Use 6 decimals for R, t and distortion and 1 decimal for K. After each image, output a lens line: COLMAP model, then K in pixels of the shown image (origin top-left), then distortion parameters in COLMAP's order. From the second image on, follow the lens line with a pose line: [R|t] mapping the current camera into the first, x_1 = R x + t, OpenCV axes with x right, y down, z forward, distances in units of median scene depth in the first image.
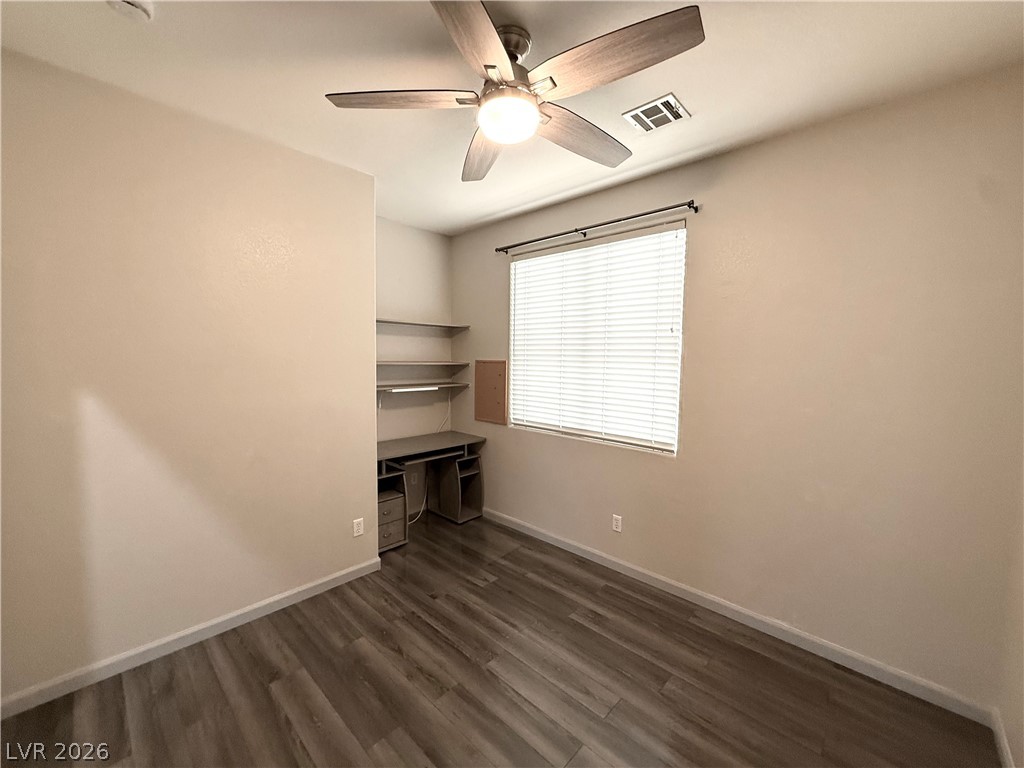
lens RADIAL K [[409.4, 0, 511.3], [0, 409.4, 385.2], [0, 0, 1]] dist [0.004879, 0.000449]
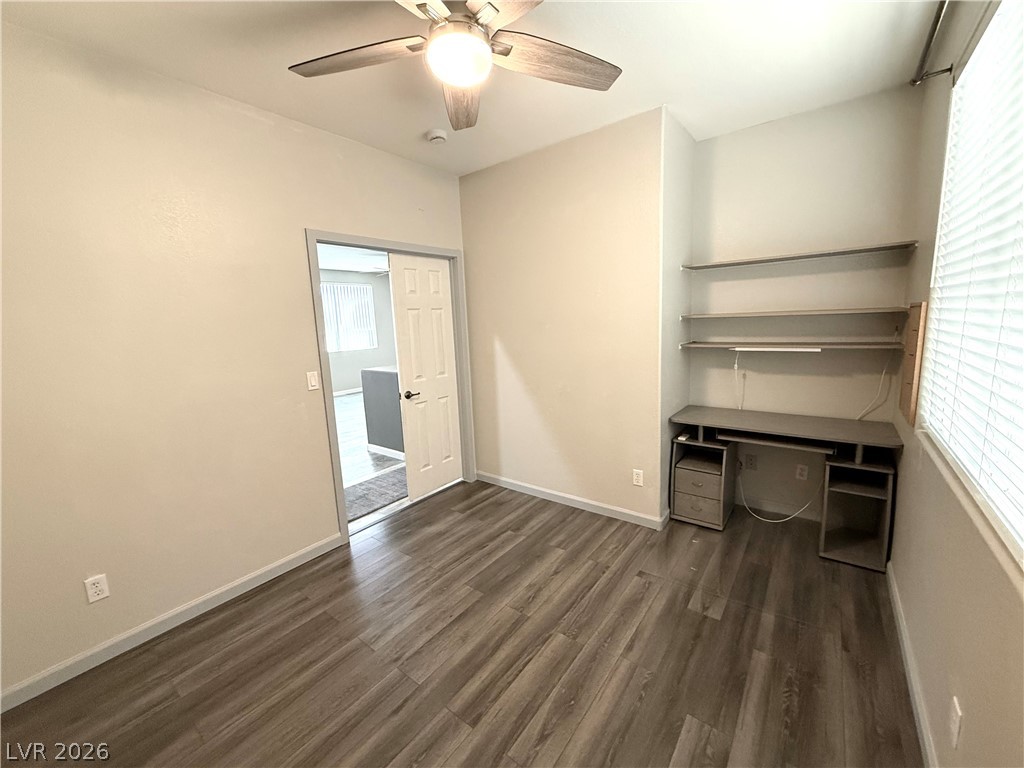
lens RADIAL K [[409.4, 0, 512.8], [0, 409.4, 379.0], [0, 0, 1]] dist [0.004879, 0.000449]
pose [[0.096452, 0.122198, -0.987808, 0.694556], [-0.024287, 0.992429, 0.120398, -0.021612], [0.995041, 0.012378, 0.098690, 0.678380]]
